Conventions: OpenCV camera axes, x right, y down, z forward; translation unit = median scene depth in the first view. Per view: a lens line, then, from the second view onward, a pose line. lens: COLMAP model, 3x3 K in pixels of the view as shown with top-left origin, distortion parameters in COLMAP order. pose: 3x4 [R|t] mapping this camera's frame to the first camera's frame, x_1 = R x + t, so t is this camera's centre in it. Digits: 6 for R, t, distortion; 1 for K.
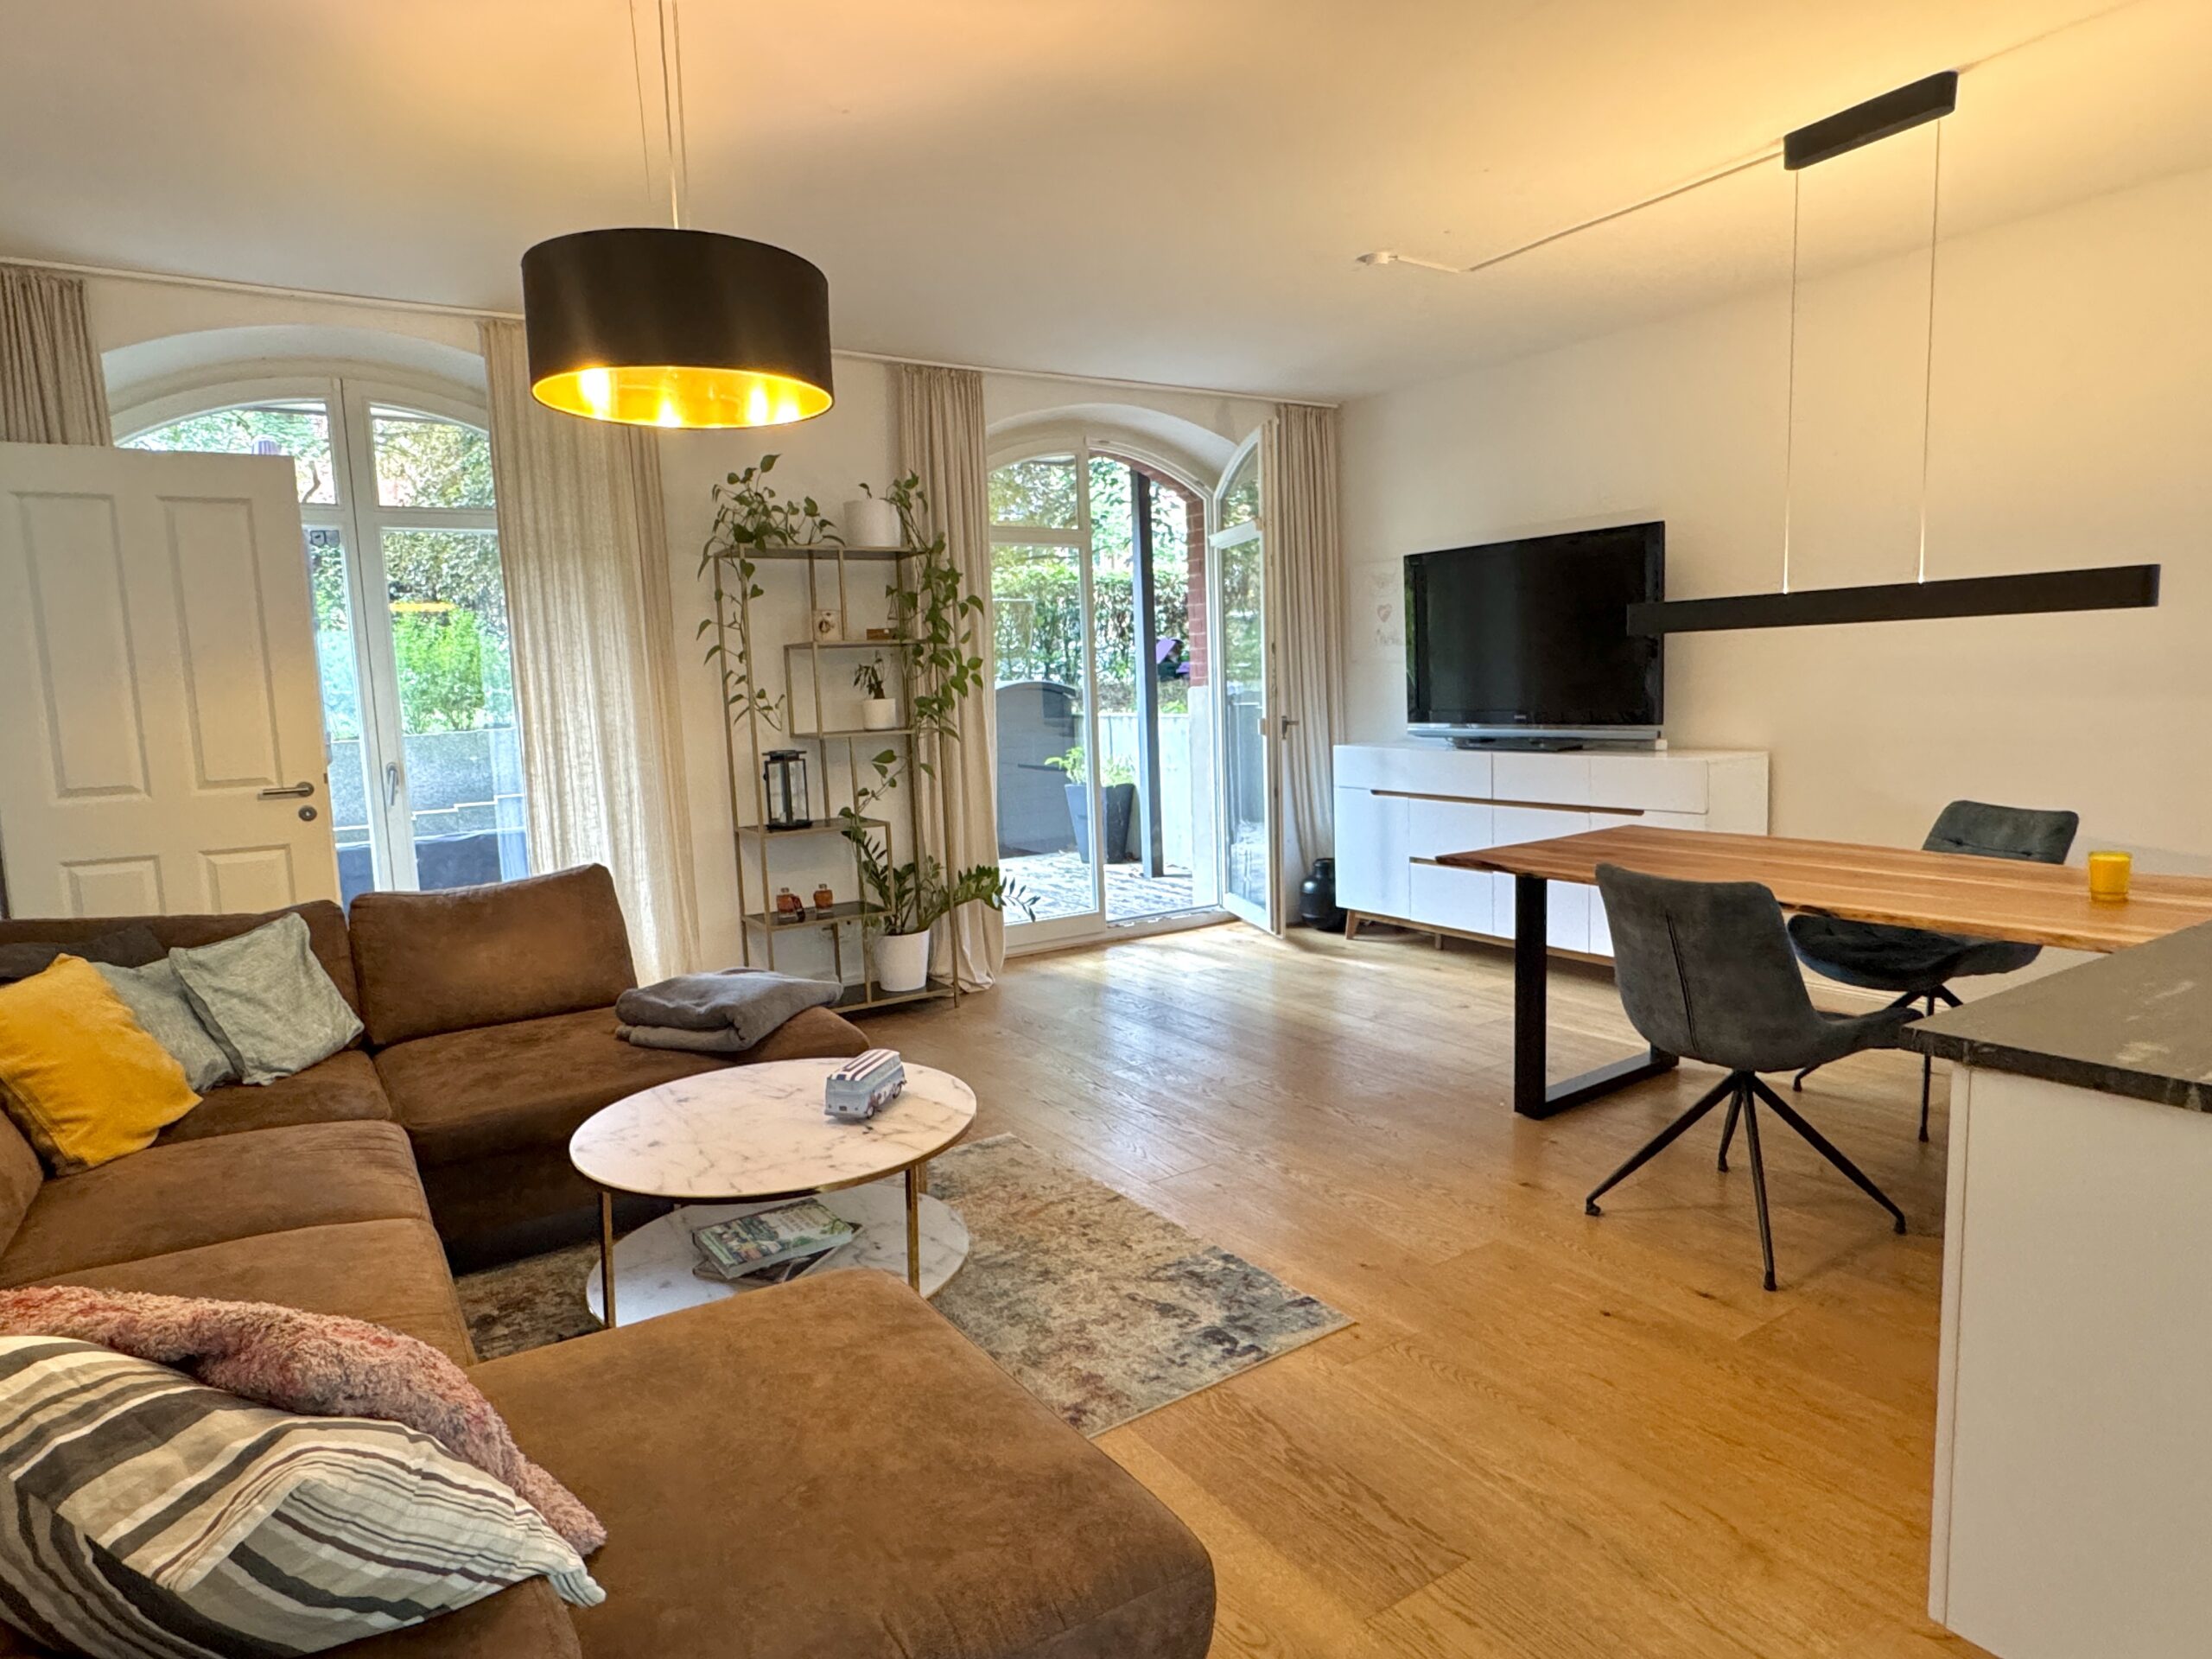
lens RADIAL K [[1282.6, 0, 1107.5], [0, 1282.6, 817.9], [0, 0, 1]] dist [-0.007551, -0.005955]
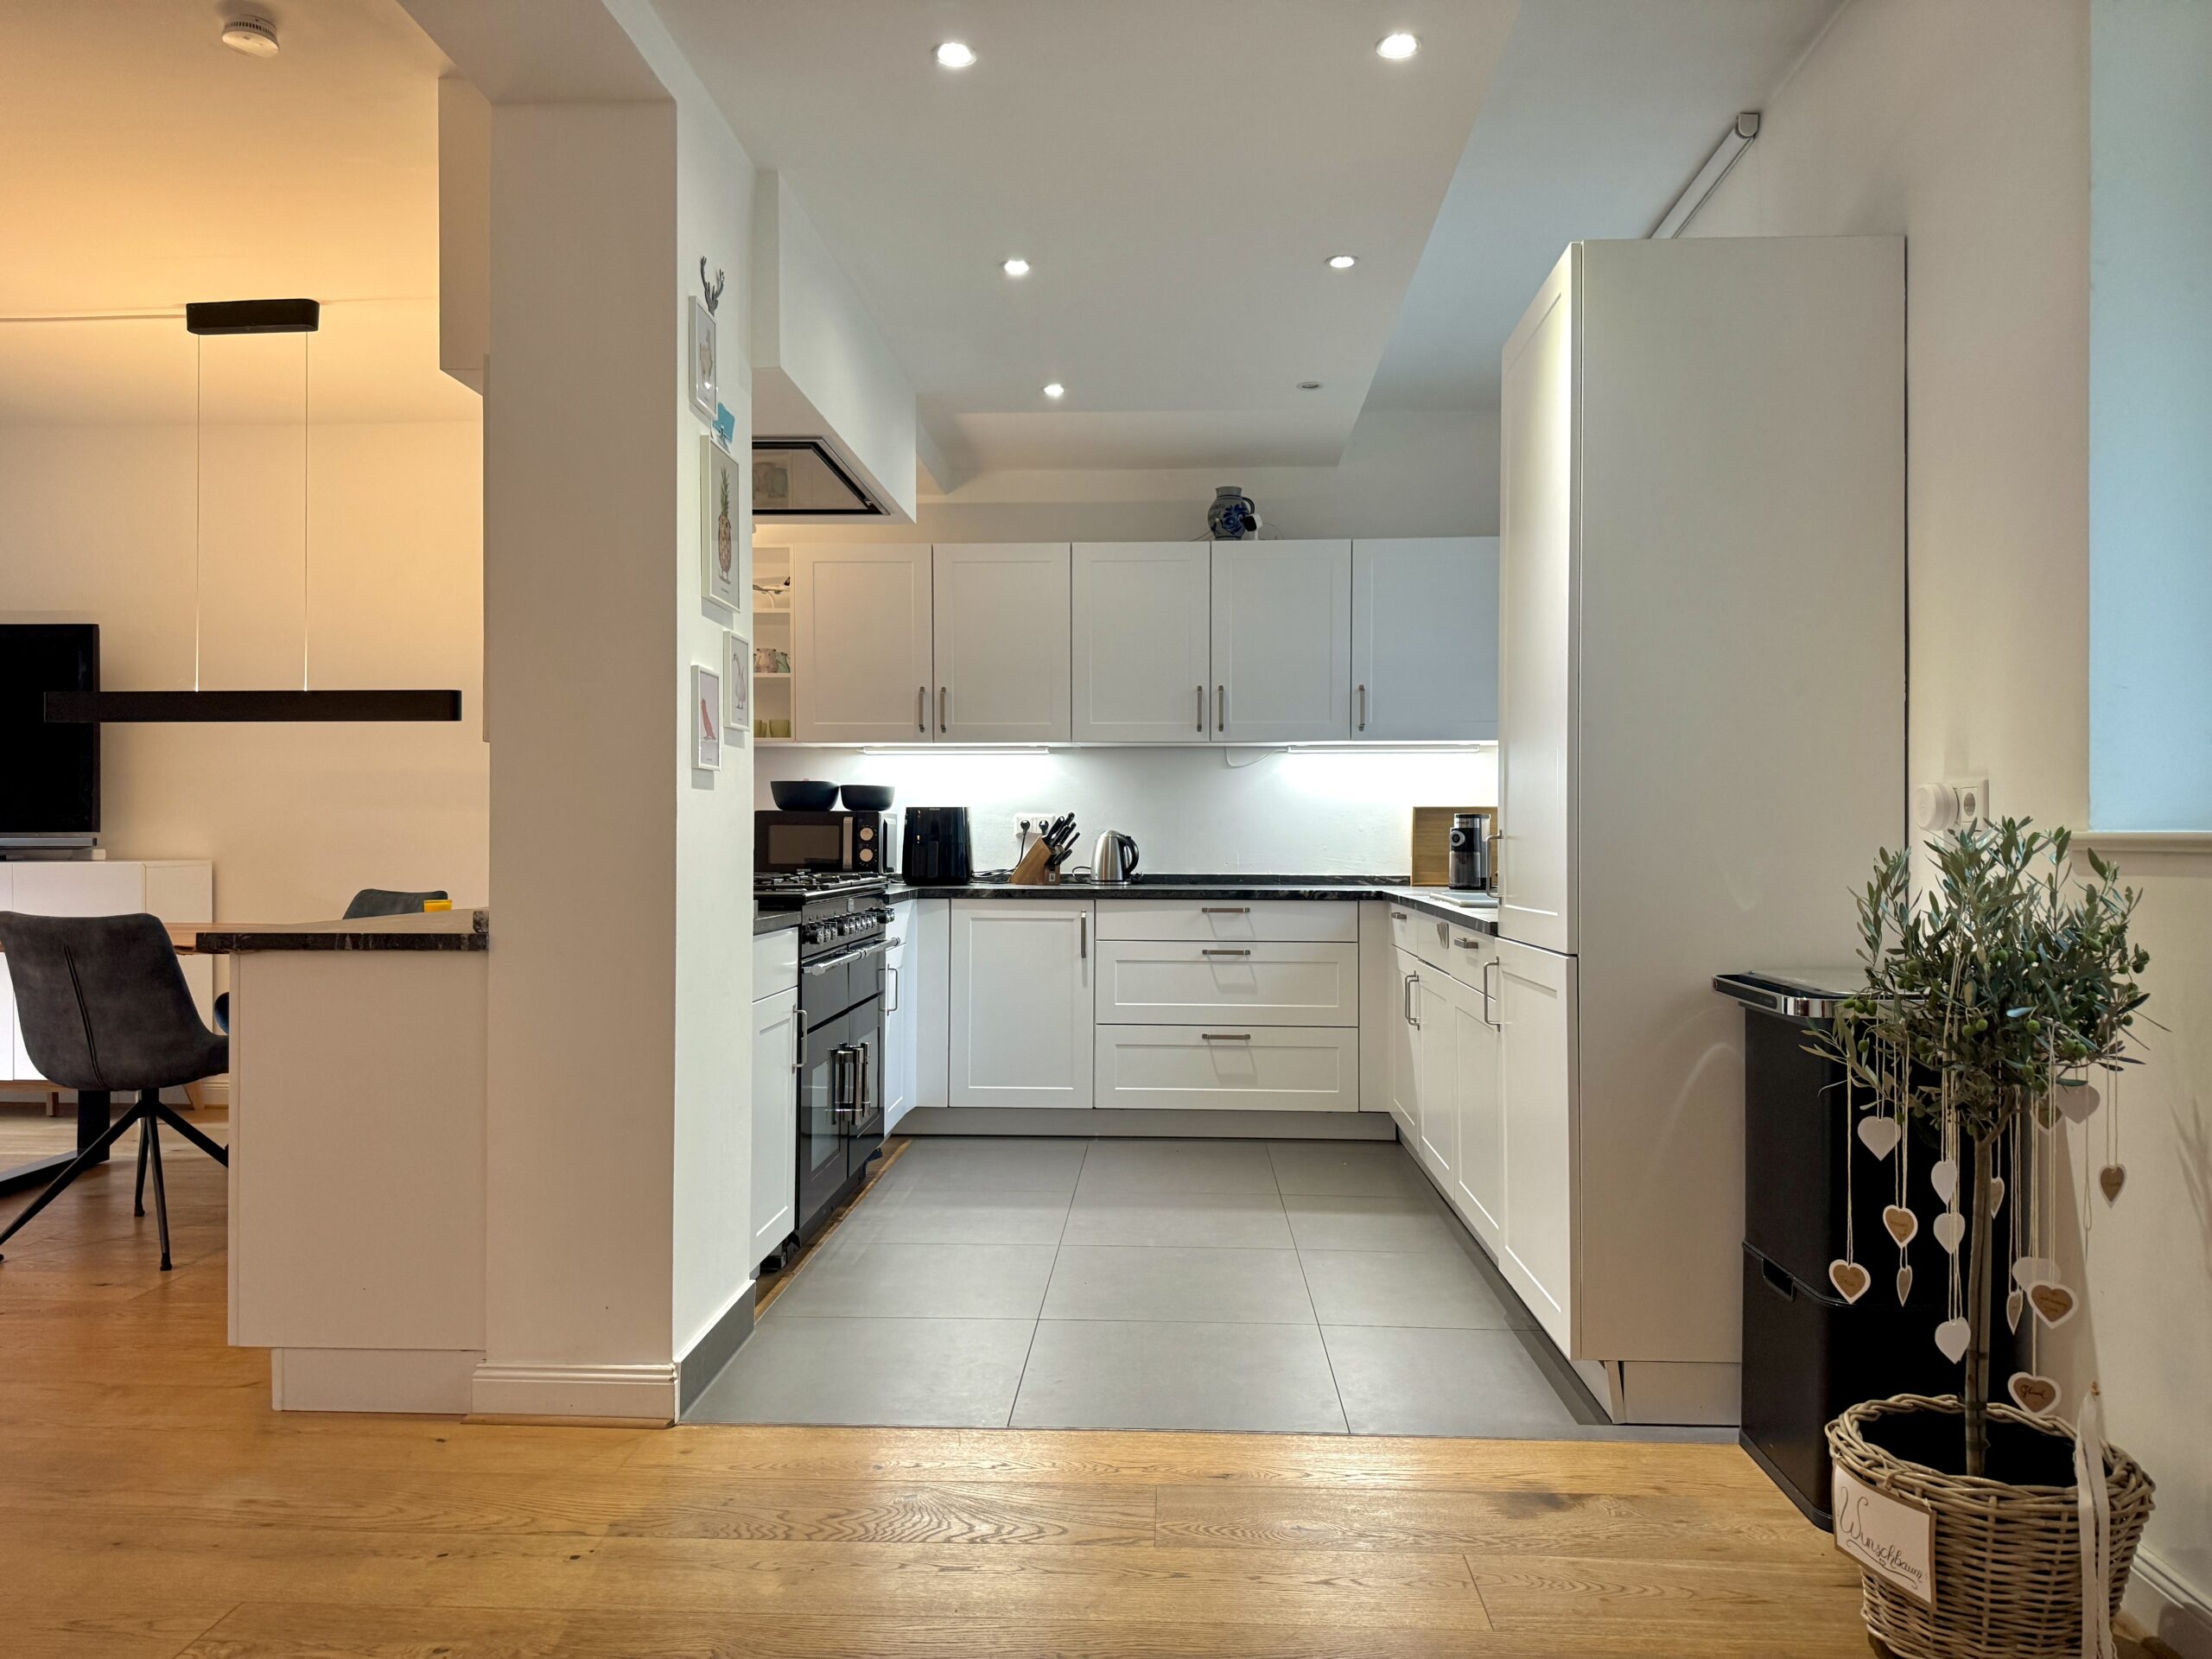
lens RADIAL K [[1568.8, 0, 1063.2], [0, 1568.8, 839.8], [0, 0, 1]] dist [0.073010, -0.087592]
pose [[0.608035, 0.037945, 0.793003, -0.083713], [0.063659, 0.993311, -0.096340, 0.101510], [-0.791354, 0.109059, 0.601553, -0.321049]]
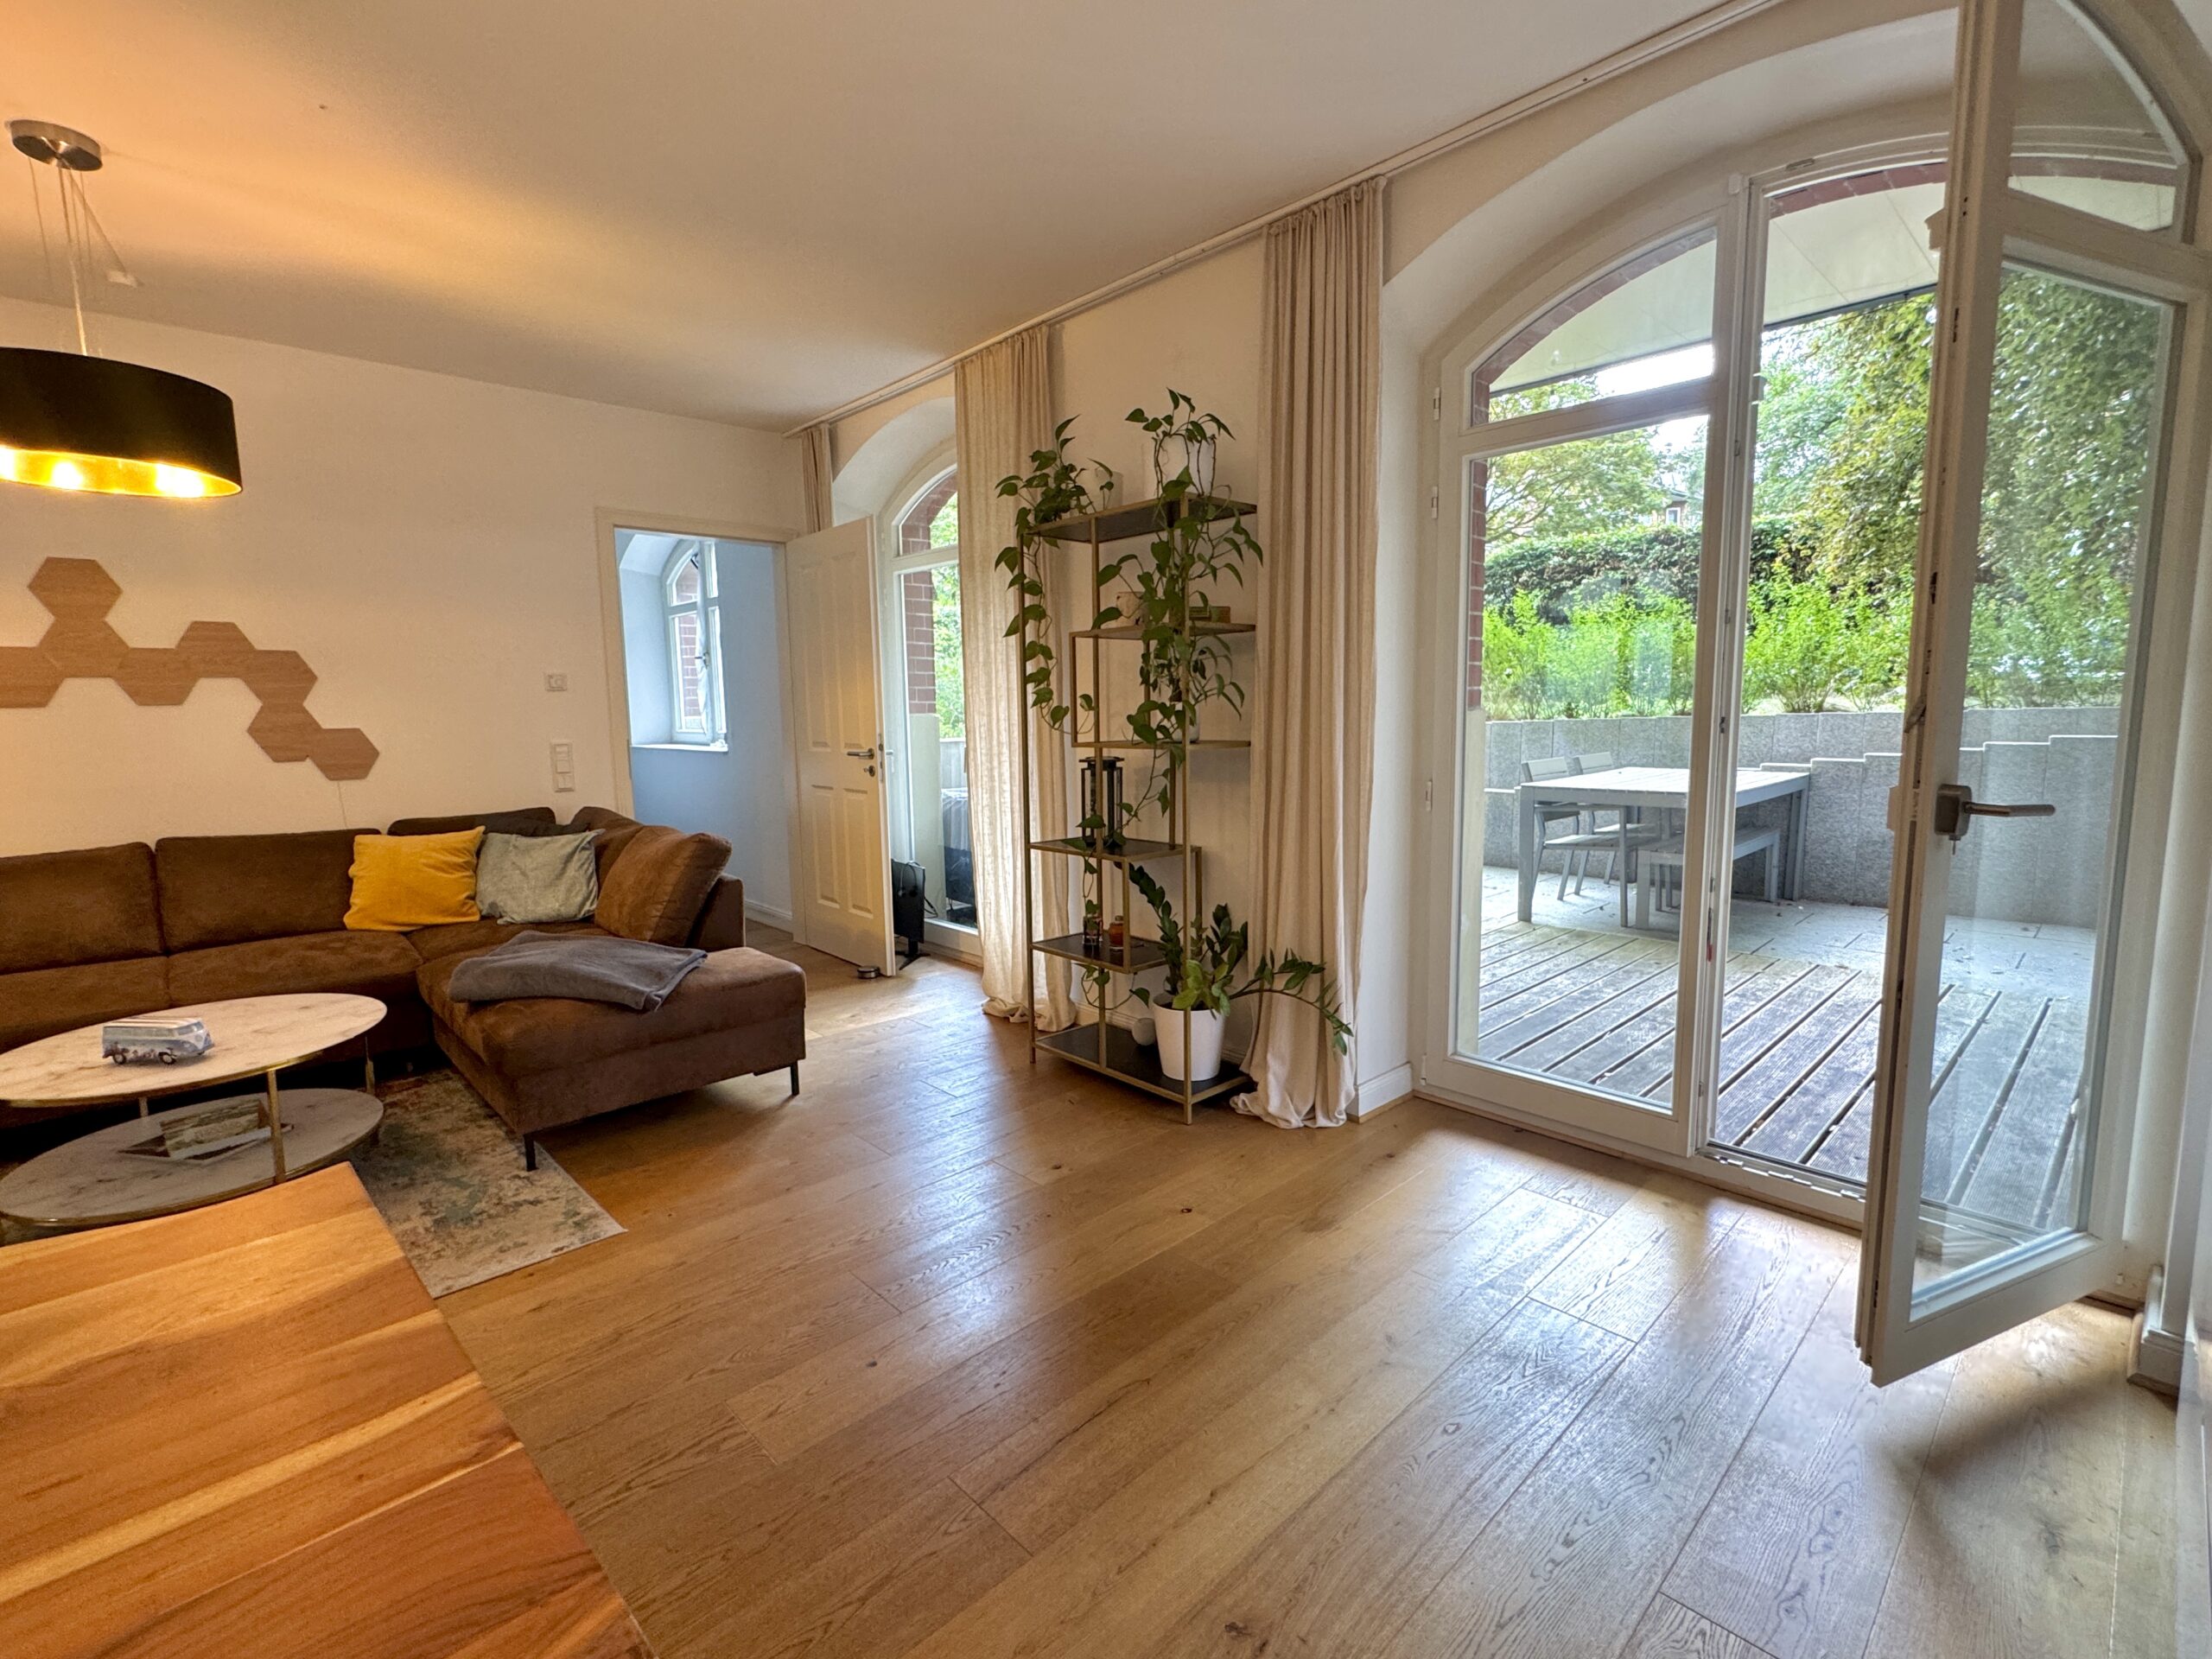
lens RADIAL K [[1006.7, 0, 1116.9], [0, 1006.7, 828.5], [0, 0, 1]] dist [0.002148, 0.000709]
pose [[0.164229, 0.155684, -0.974059, 0.471919], [-0.096302, 0.985280, 0.141241, -0.112365], [0.981710, 0.070608, 0.176804, 0.967827]]
